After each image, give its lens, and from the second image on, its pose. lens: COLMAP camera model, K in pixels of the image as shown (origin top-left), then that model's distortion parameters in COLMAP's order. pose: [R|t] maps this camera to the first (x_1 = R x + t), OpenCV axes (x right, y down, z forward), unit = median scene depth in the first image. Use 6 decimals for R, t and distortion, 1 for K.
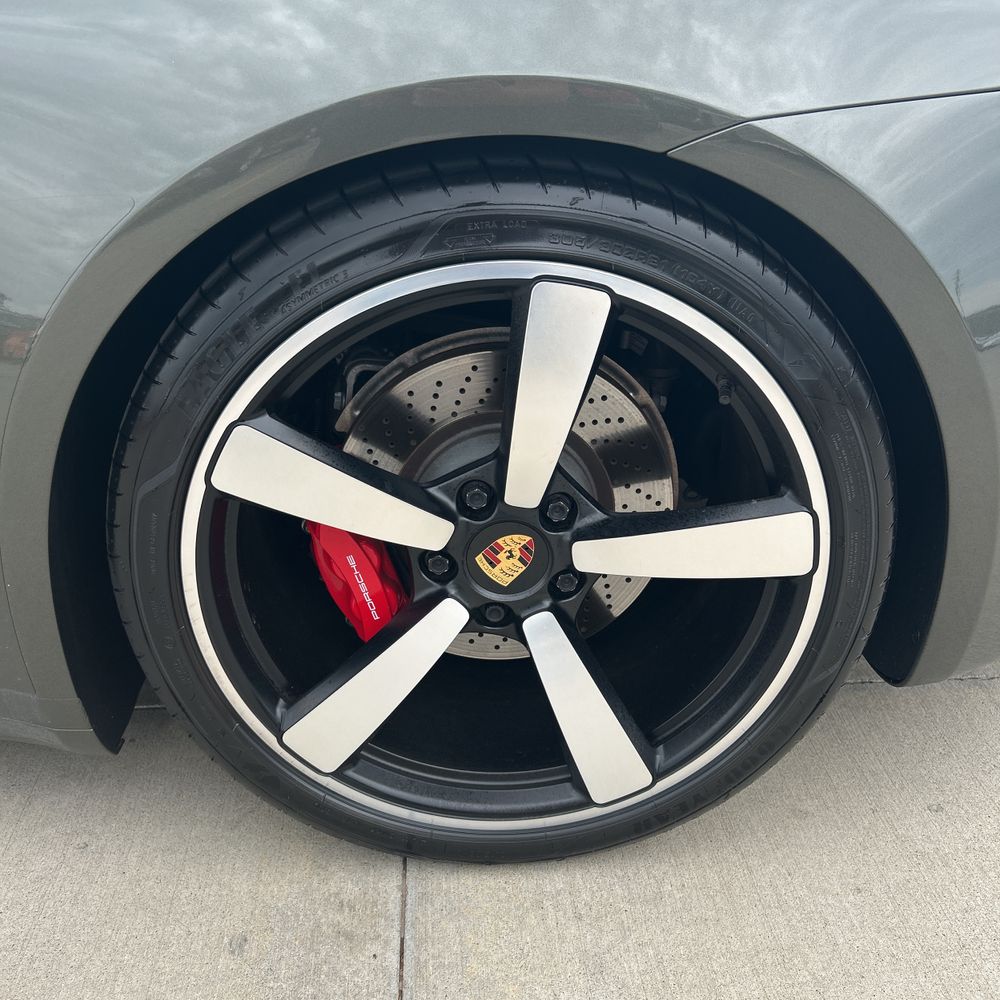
lens RADIAL K [[1008.9, 0, 501.1], [0, 1008.9, 500.6], [0, 0, 1]] dist [0.018661, 0.000000]
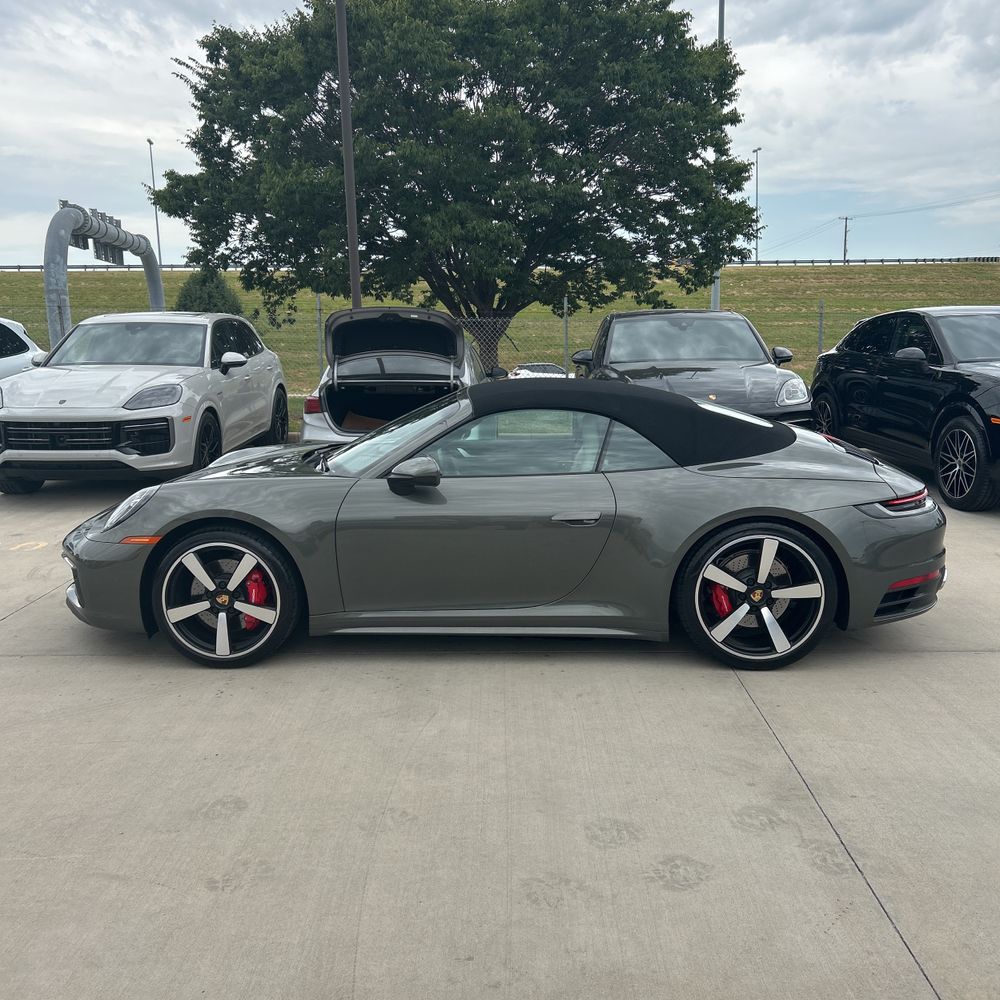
lens RADIAL K [[1008.9, 0, 496.5], [0, 1008.9, 499.7], [0, 0, 1]] dist [0.018661, 0.000000]
pose [[0.995818, -0.005268, -0.091204, -0.800370], [-0.021773, 0.955884, -0.292938, 1.070908], [0.088724, 0.293699, 0.951772, -3.886302]]
